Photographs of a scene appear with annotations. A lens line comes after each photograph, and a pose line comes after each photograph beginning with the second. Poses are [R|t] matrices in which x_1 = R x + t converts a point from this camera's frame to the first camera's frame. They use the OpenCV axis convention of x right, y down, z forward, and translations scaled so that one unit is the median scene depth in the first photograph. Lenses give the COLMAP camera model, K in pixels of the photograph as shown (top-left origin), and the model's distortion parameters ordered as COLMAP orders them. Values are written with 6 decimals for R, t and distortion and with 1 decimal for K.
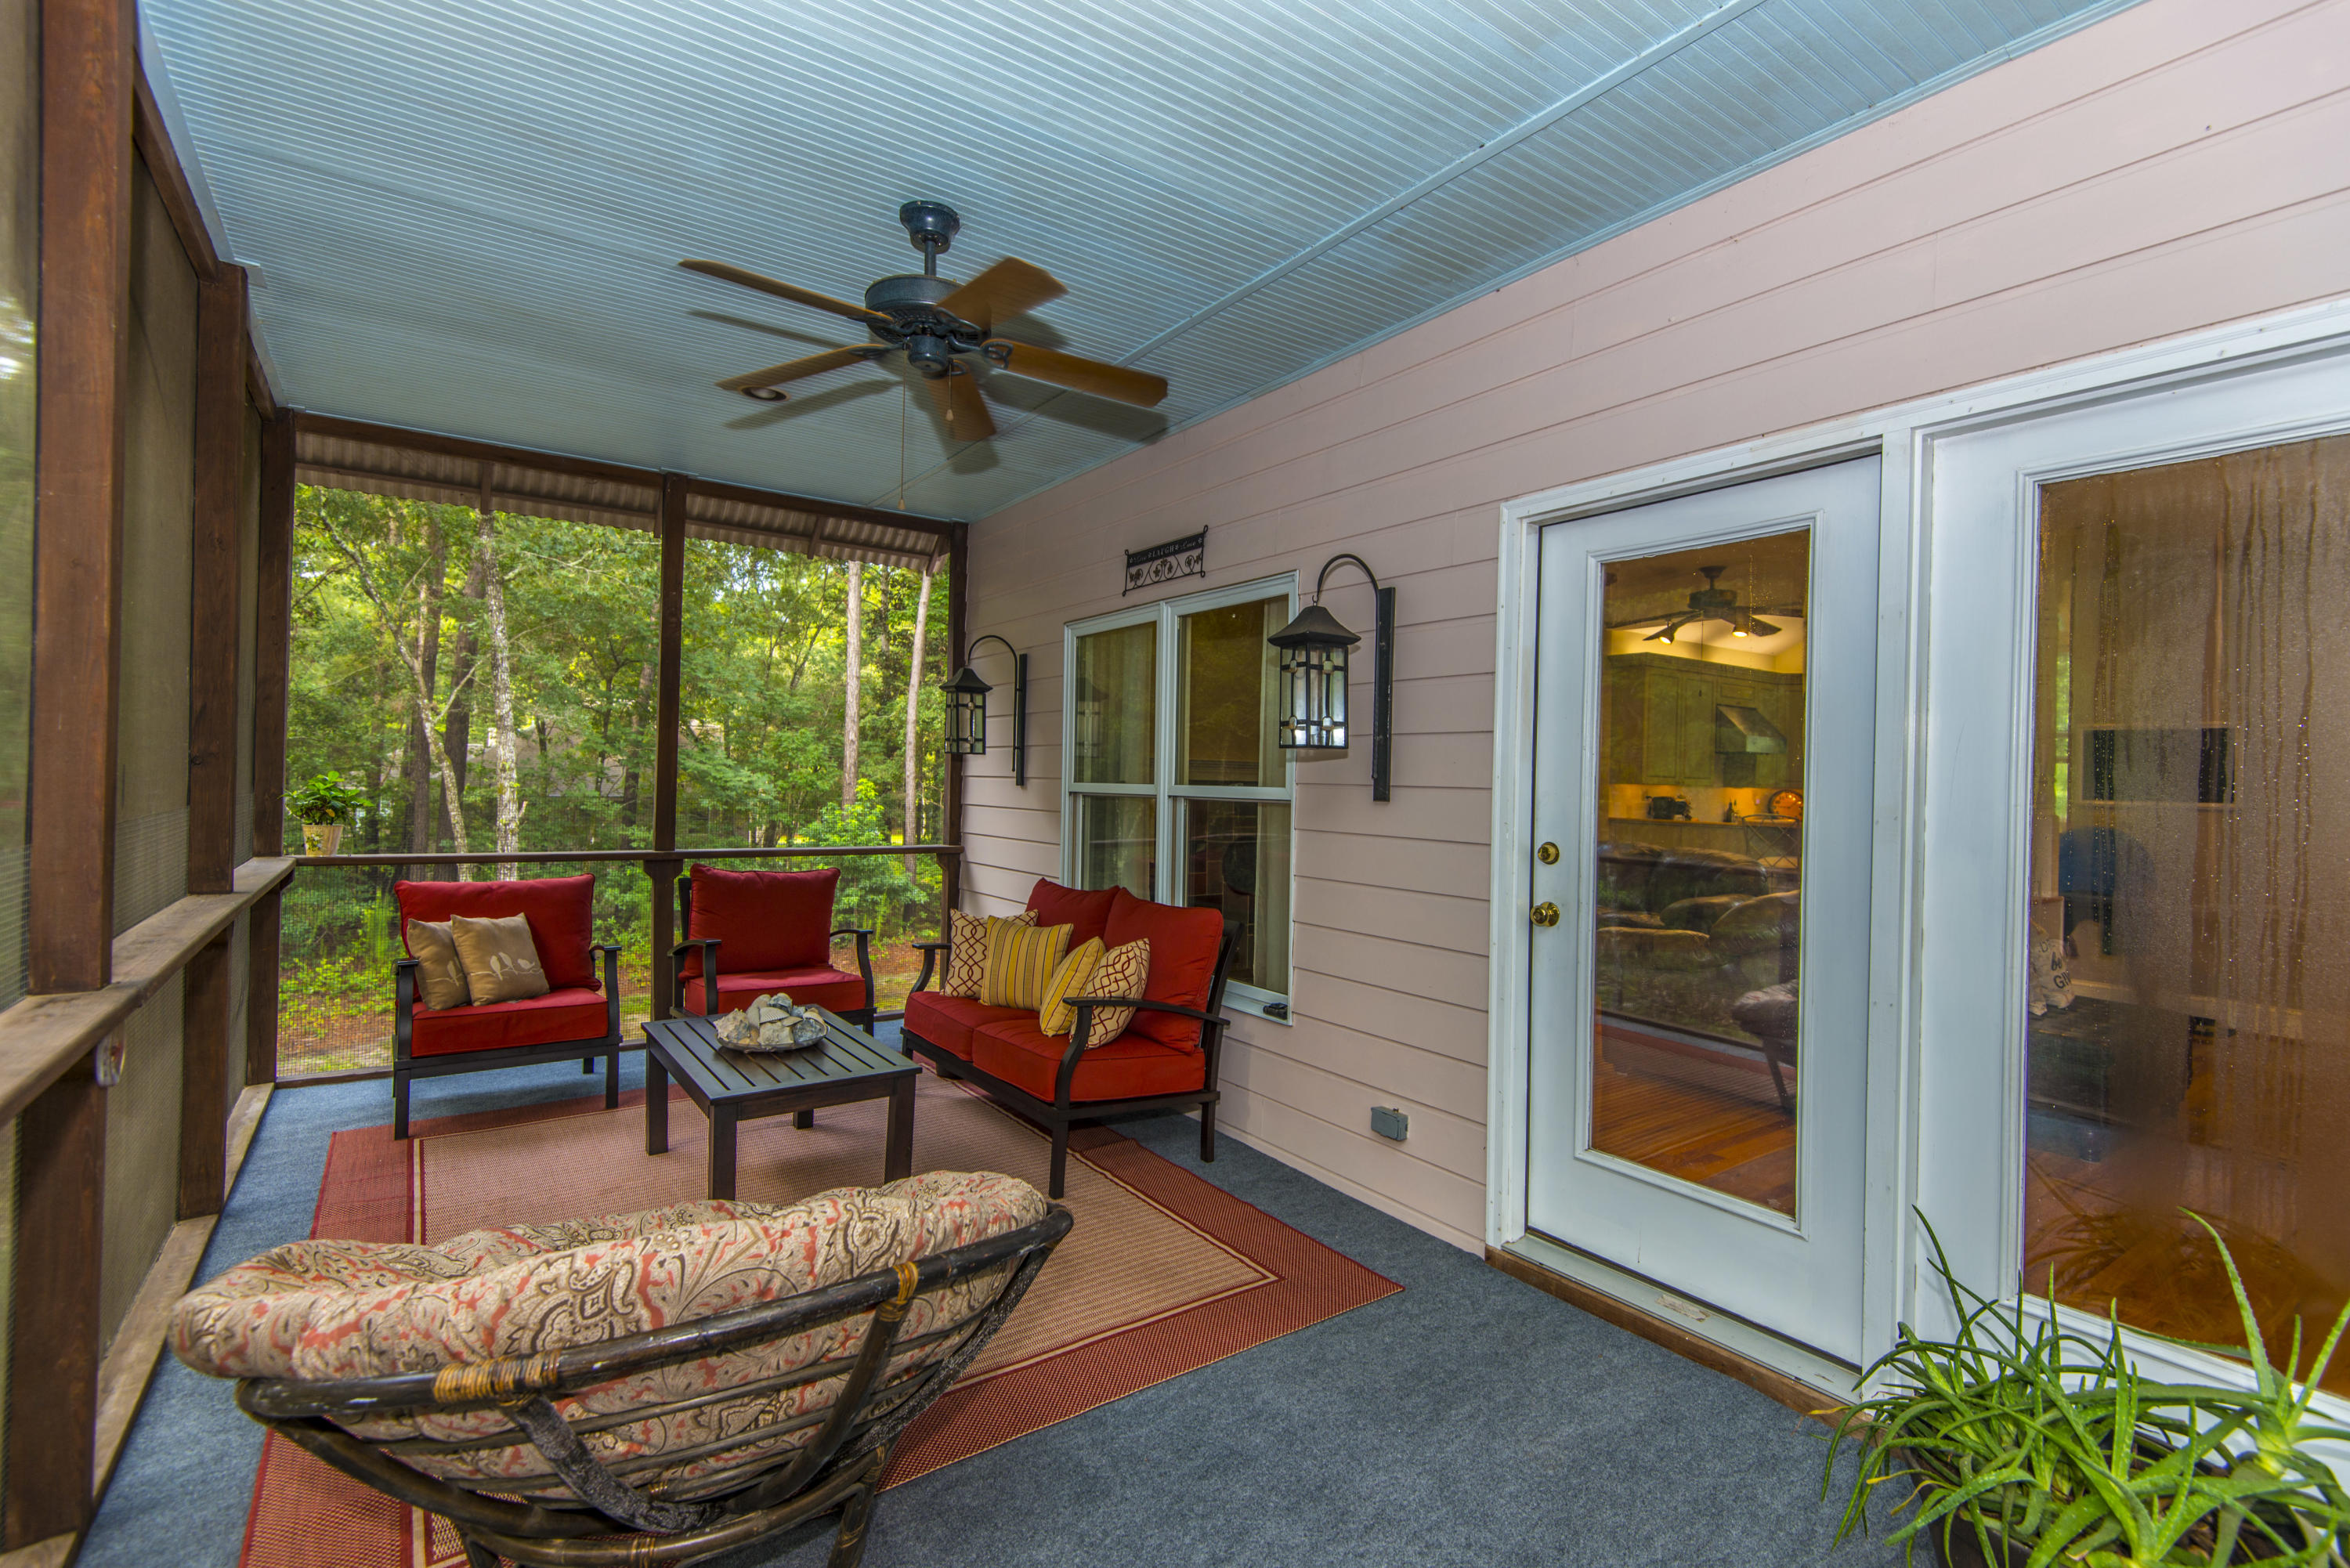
lens RADIAL K [[1057.0, 0, 1182.4], [0, 1057.0, 782.6], [0, 0, 1]] dist [-0.000652, -0.000944]
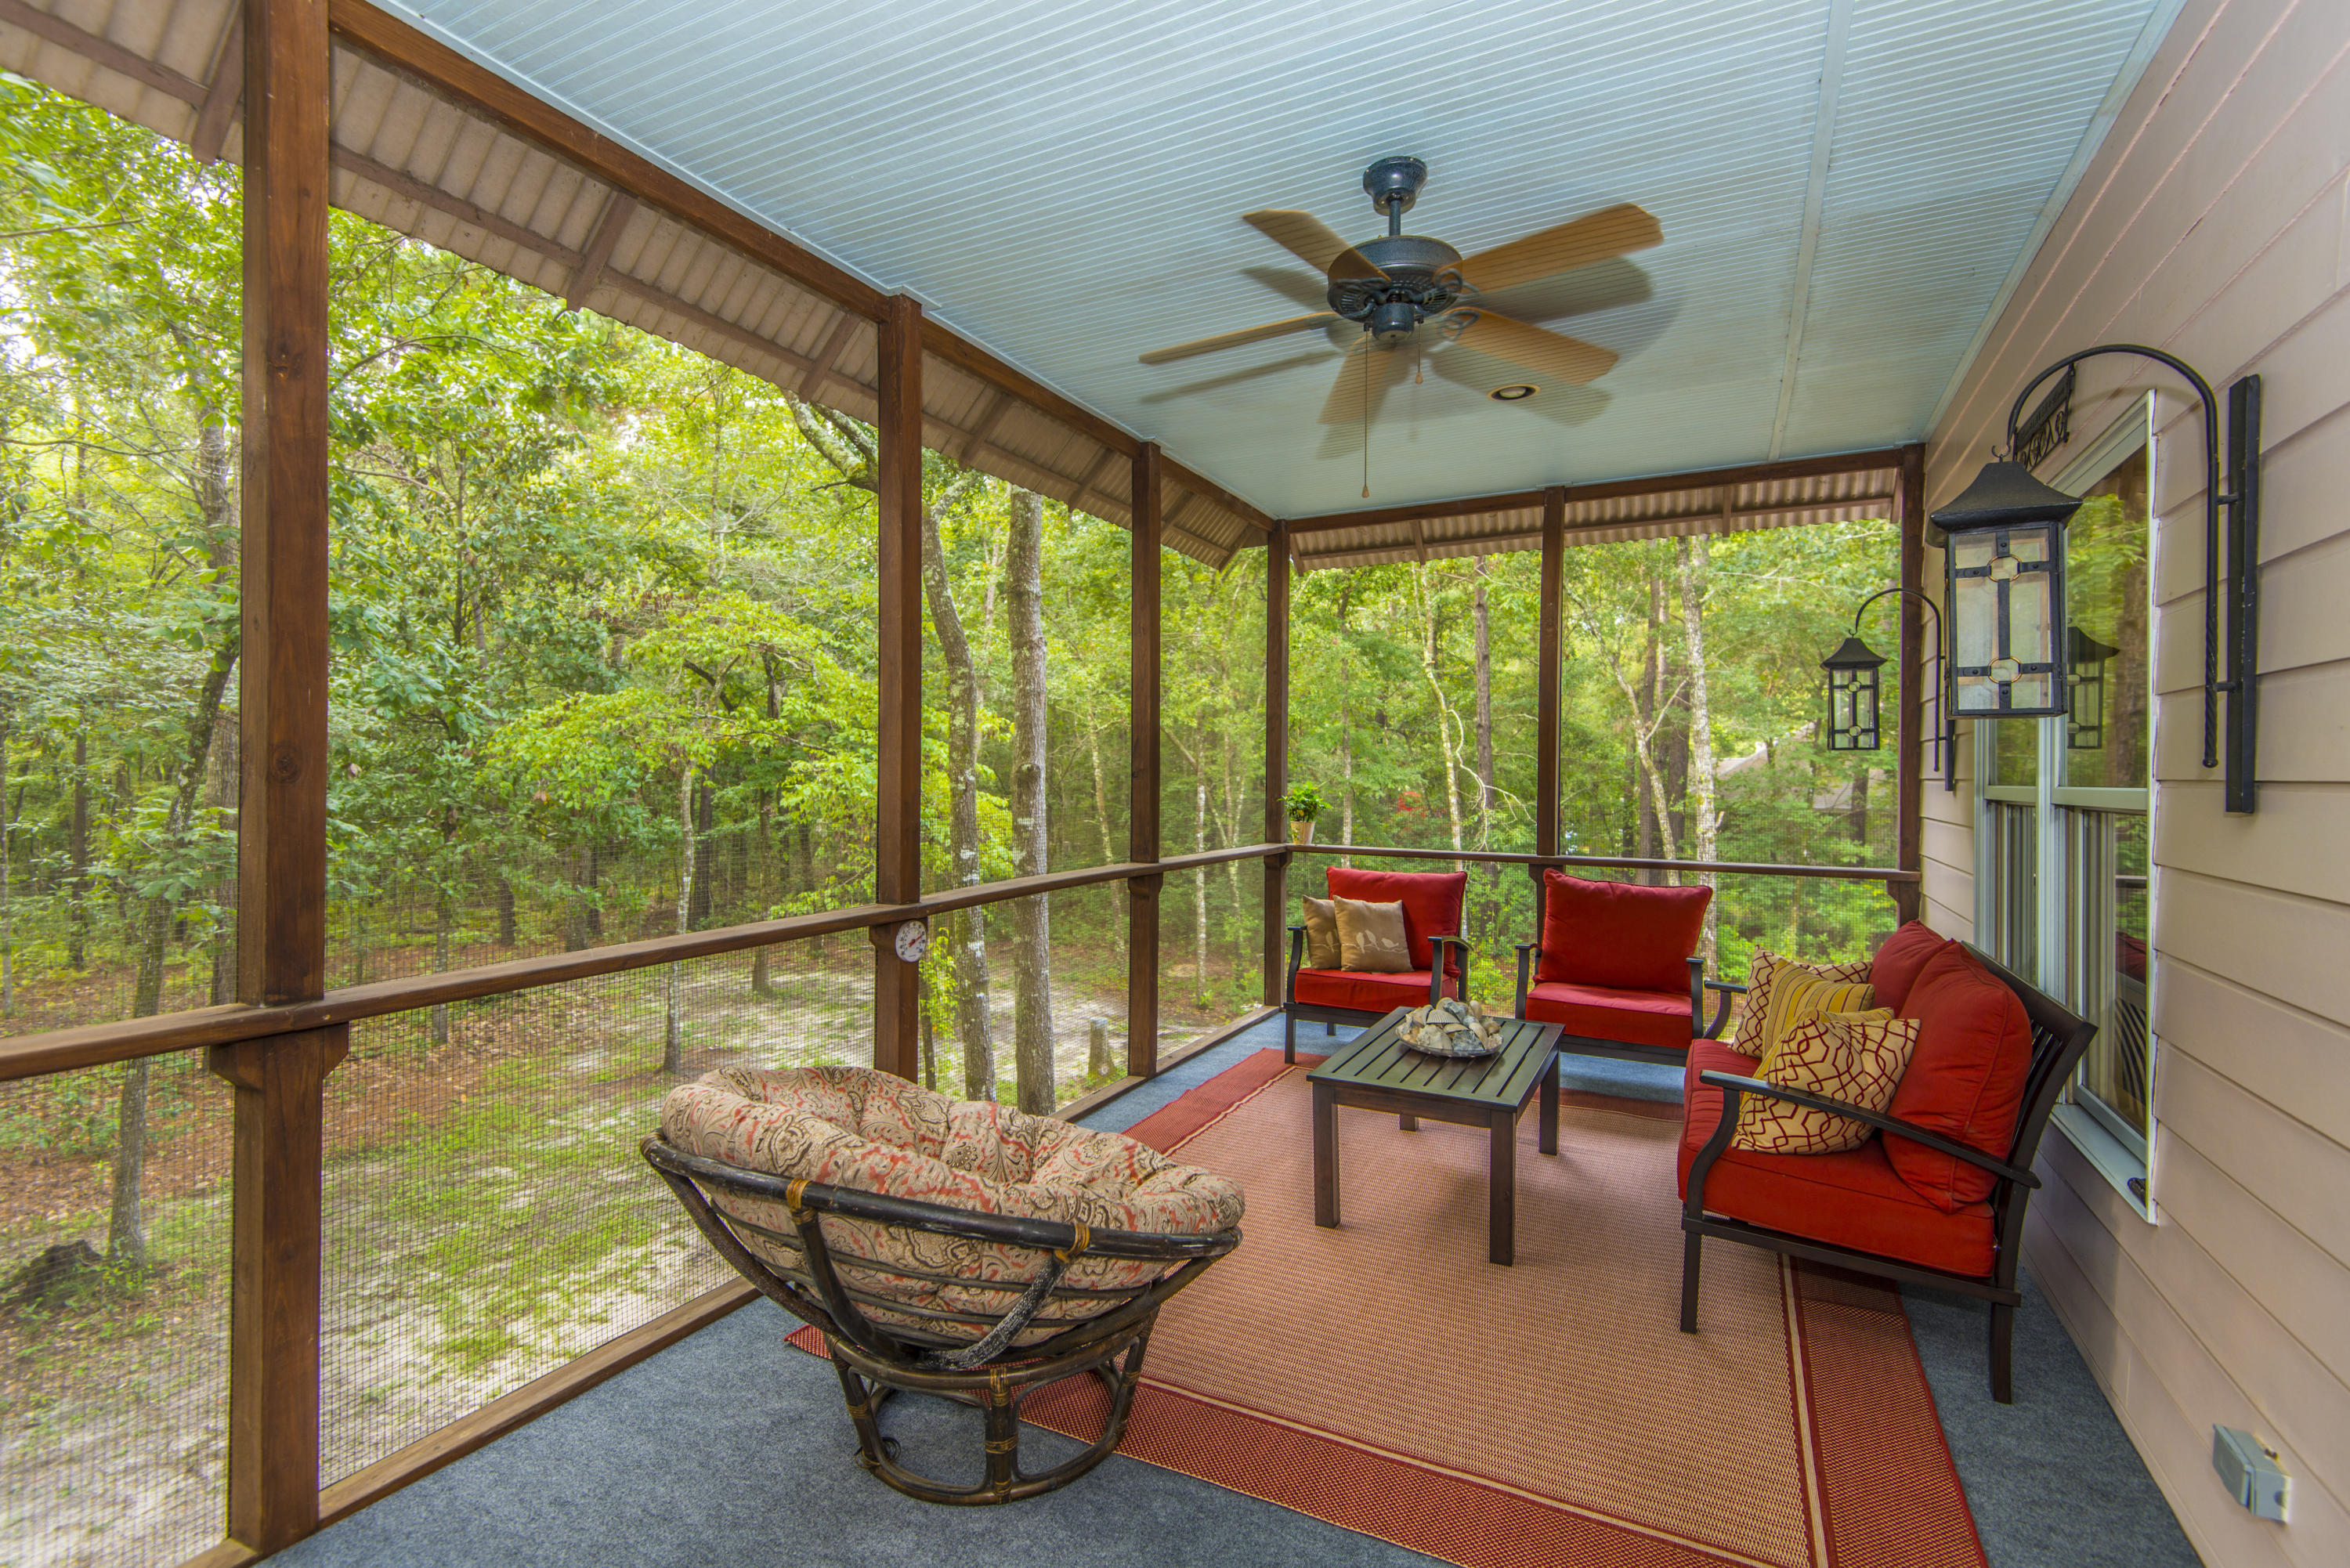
lens RADIAL K [[1057.0, 0, 1178.1], [0, 1057.0, 772.5], [0, 0, 1]] dist [-0.000652, -0.000944]
pose [[0.433130, -0.019530, -0.901120, 0.331545], [0.000094, 0.999766, -0.021623, 0.007123], [0.901331, 0.009281, 0.433031, 0.272239]]
